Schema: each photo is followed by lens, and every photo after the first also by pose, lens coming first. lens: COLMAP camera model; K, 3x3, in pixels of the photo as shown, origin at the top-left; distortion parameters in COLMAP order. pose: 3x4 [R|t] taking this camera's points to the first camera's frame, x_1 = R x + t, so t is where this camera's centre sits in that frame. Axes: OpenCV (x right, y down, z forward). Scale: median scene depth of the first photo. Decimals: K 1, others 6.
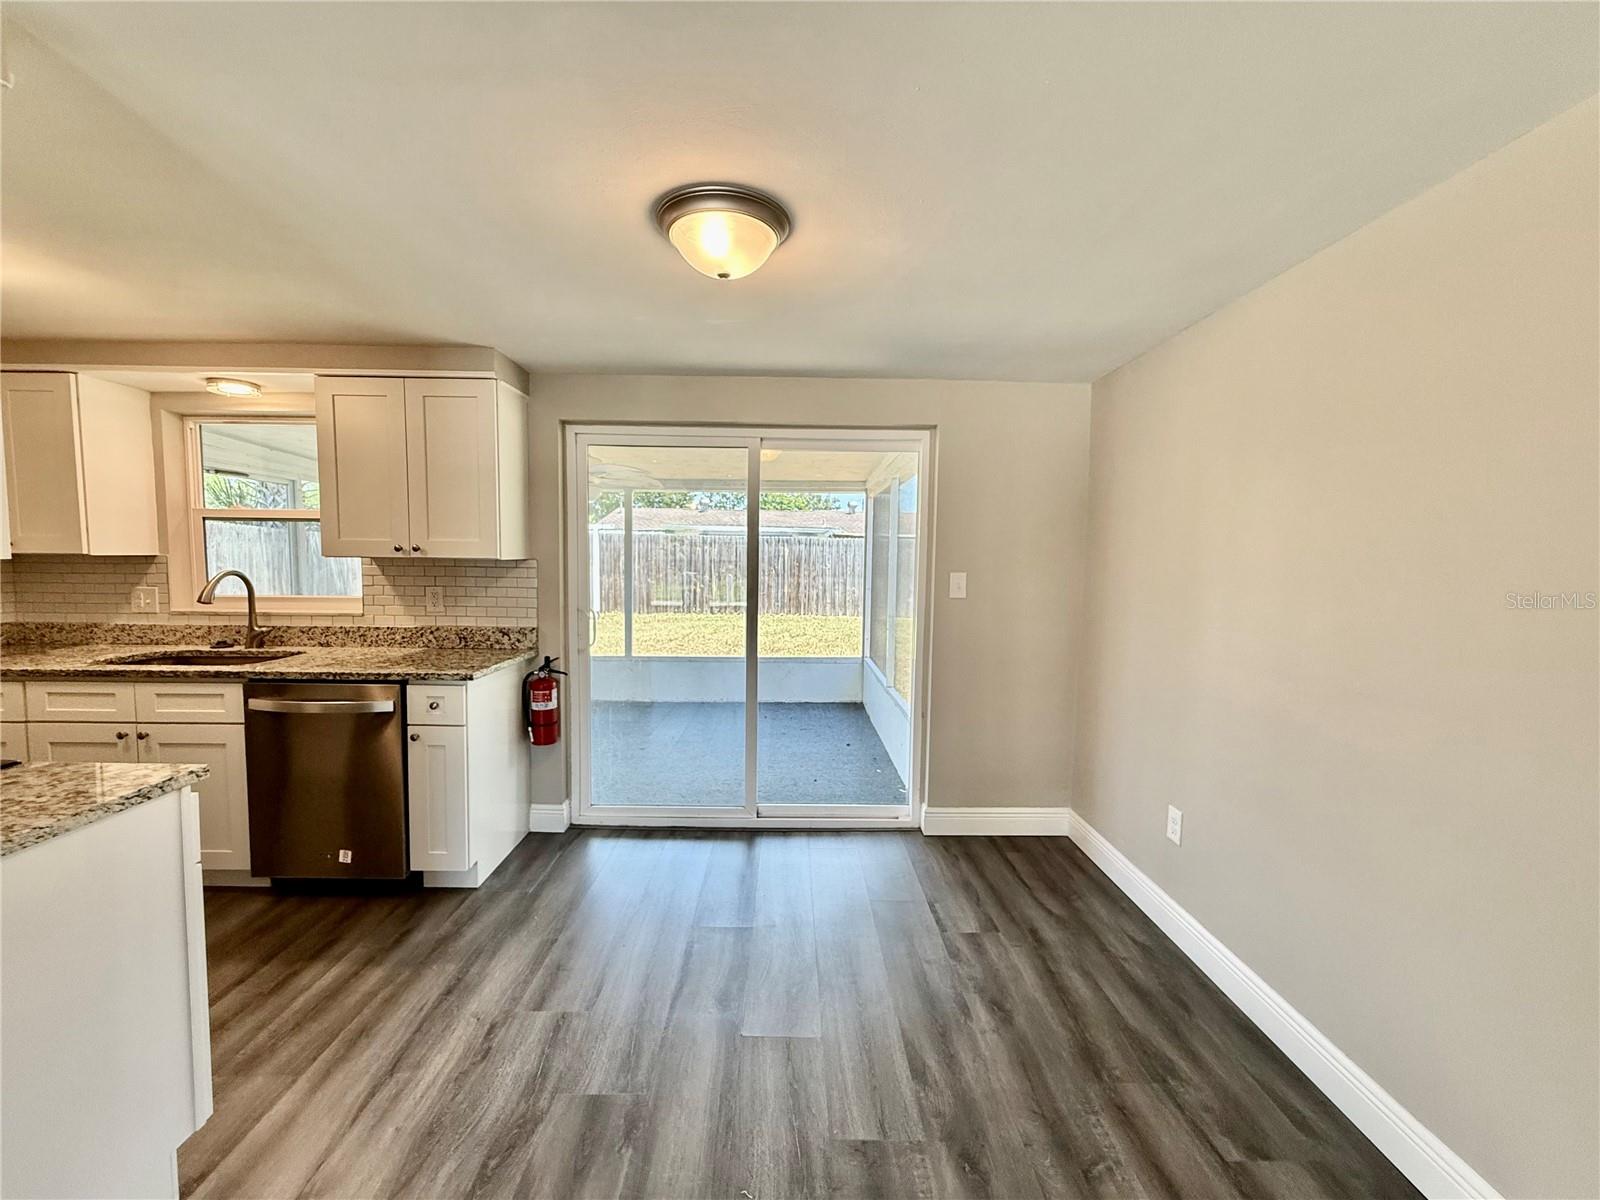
lens RADIAL K [[639.1, 0, 796.1], [0, 639.1, 599.8], [0, 0, 1]] dist [-0.000232, 0.000156]
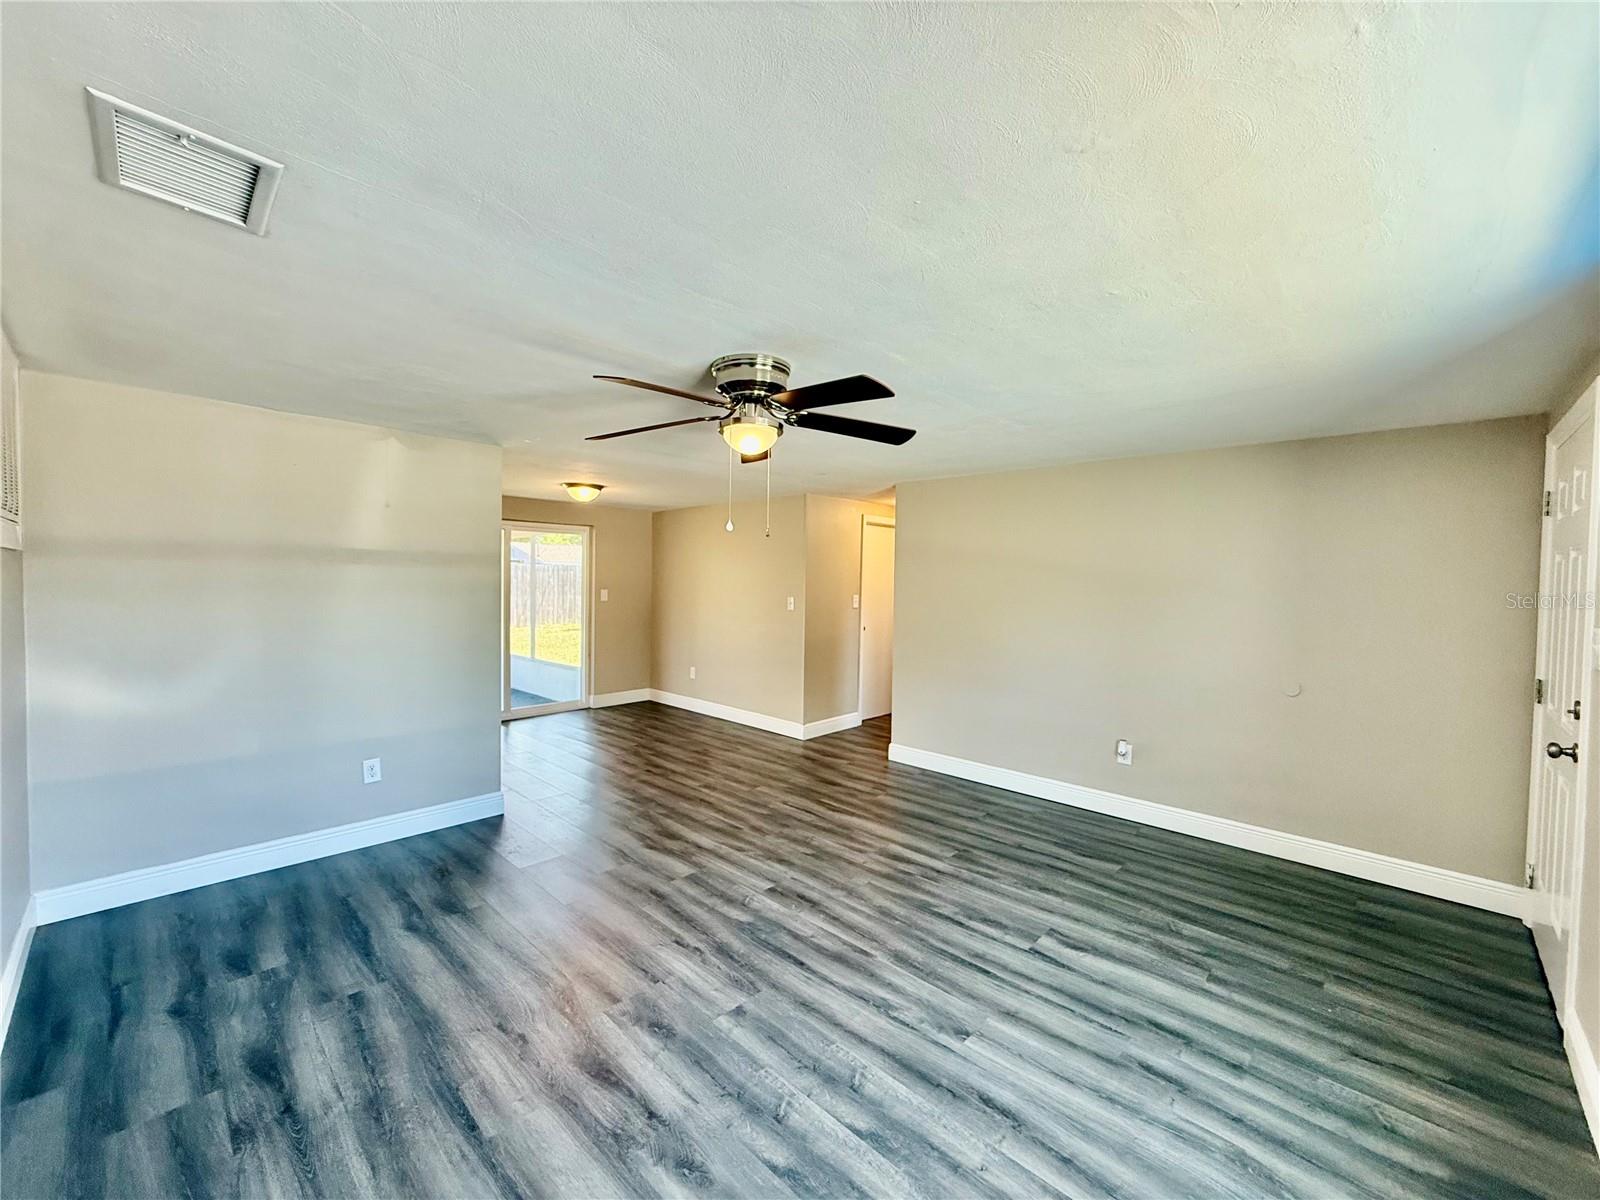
lens RADIAL K [[640.8, 0, 793.2], [0, 640.8, 599.7], [0, 0, 1]] dist [-0.000041, -0.000118]
pose [[0.707867, -0.026441, 0.705850, -0.902296], [0.045926, 0.998907, -0.008638, 0.043414], [-0.704851, 0.038532, 0.708308, -1.117661]]
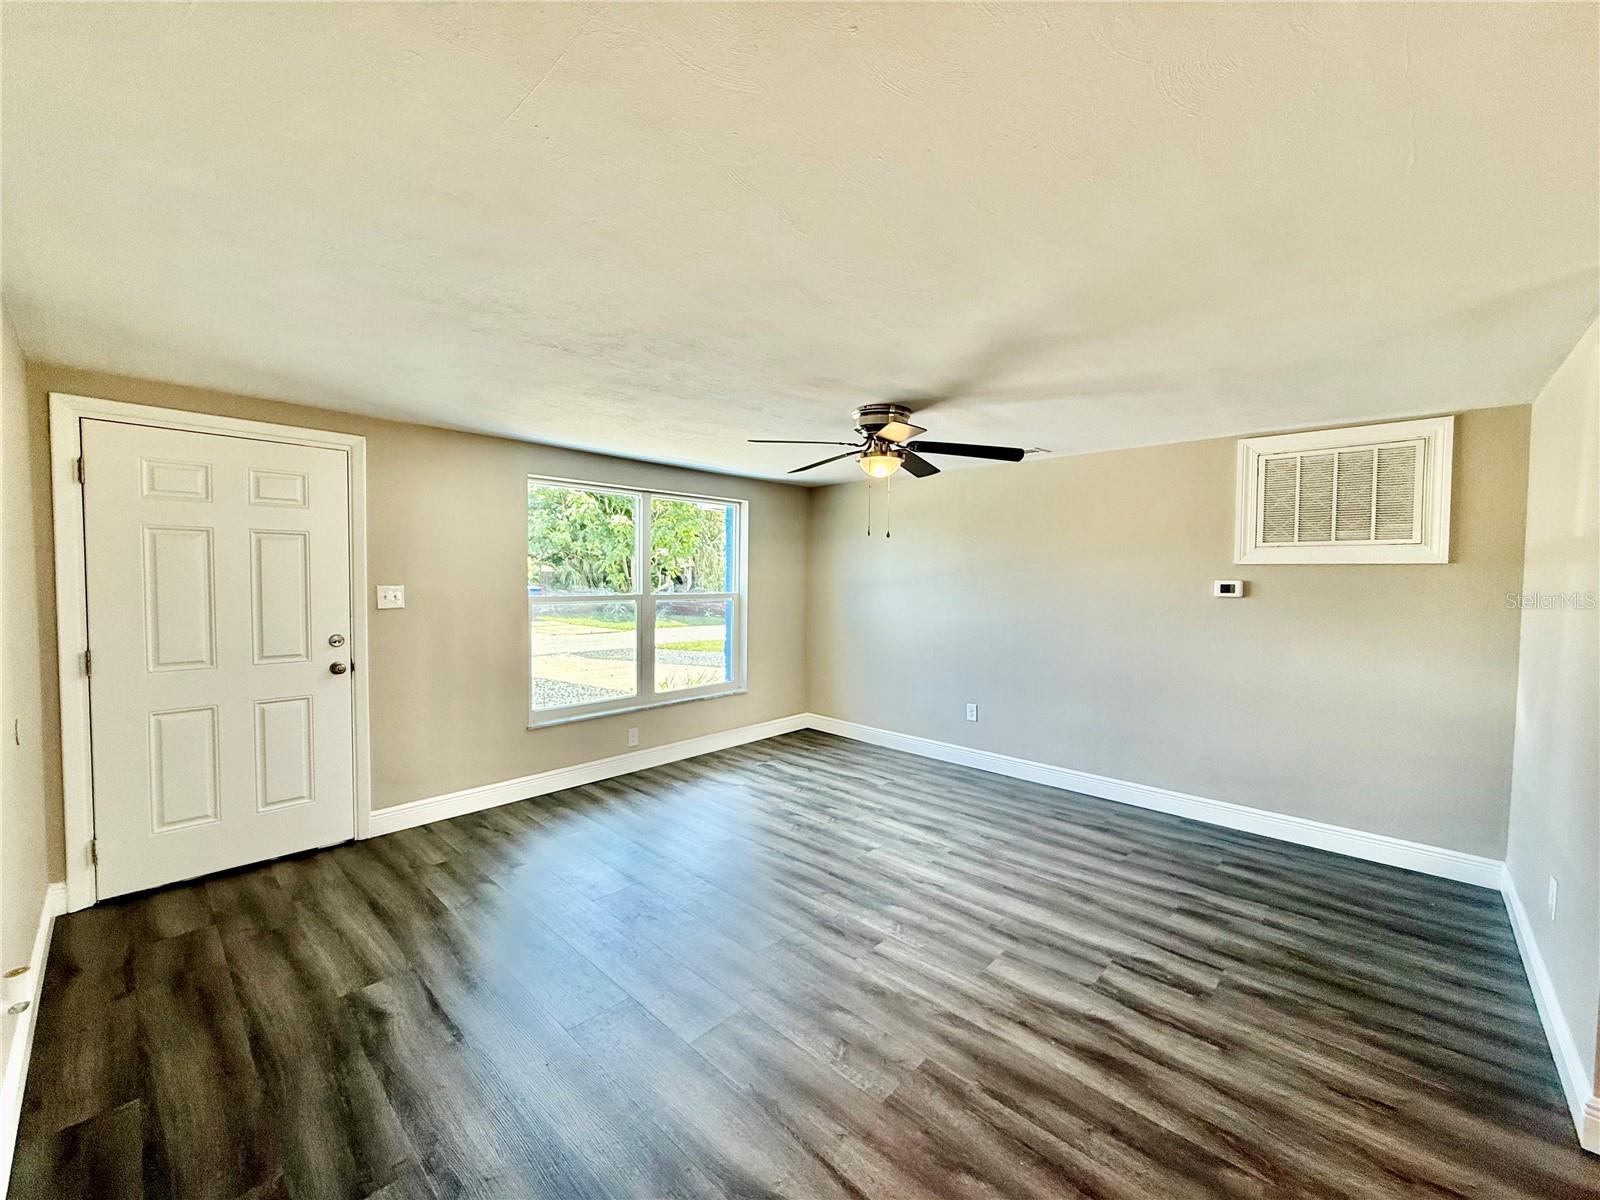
lens RADIAL K [[639.1, 0, 796.1], [0, 639.1, 599.8], [0, 0, 1]] dist [-0.000232, 0.000156]
pose [[-0.693113, 0.006351, -0.720801, 0.415761], [-0.071051, 0.994490, 0.077084, -0.012809], [0.717318, 0.104641, -0.688843, 0.064958]]
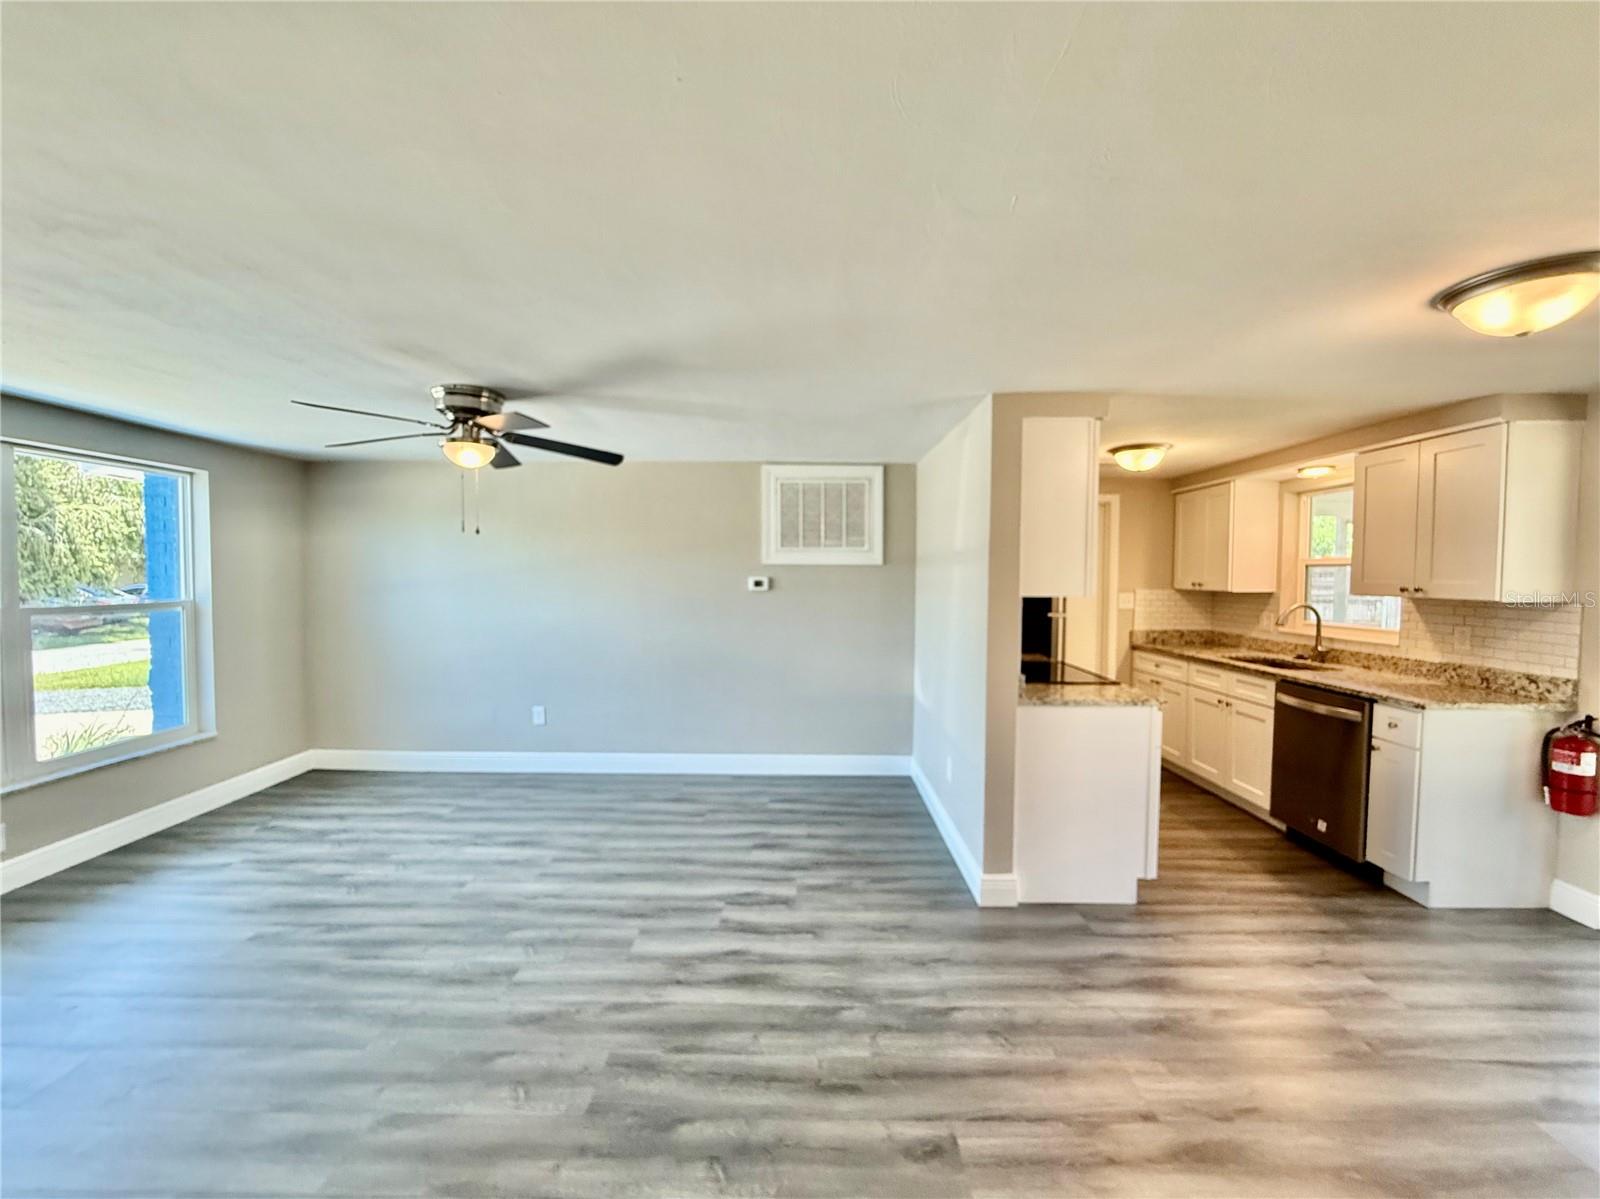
lens RADIAL K [[652.5, 0, 797.5], [0, 652.5, 599.4], [0, 0, 1]] dist [-0.001460, -0.000001]
pose [[-0.018907, 0.025607, -0.999493, 0.513211], [-0.075929, 0.996748, 0.026973, -0.010076], [0.996934, 0.076401, -0.016902, -0.063107]]
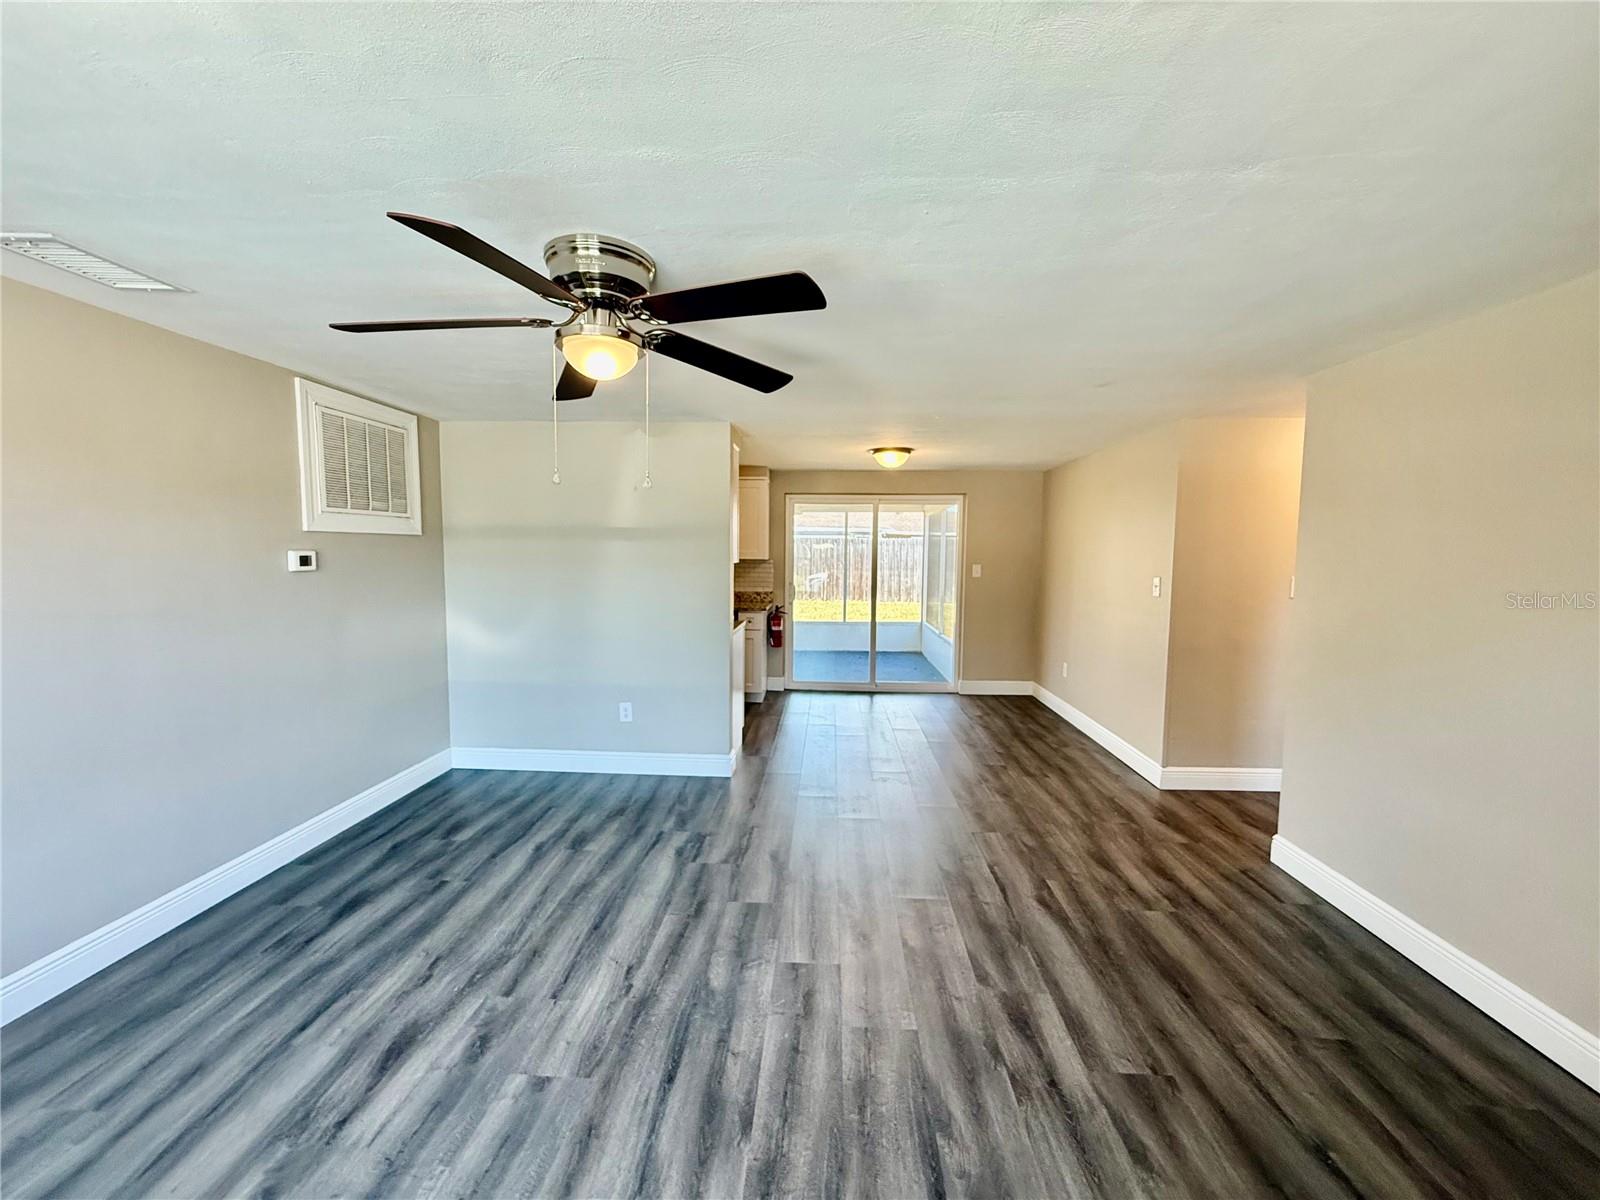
lens RADIAL K [[640.8, 0, 793.2], [0, 640.8, 599.7], [0, 0, 1]] dist [-0.000041, -0.000118]
pose [[0.997584, -0.000624, -0.069463, -0.193691], [0.001140, 0.999972, 0.007377, 0.054175], [0.069456, -0.007439, 0.997557, -1.107217]]
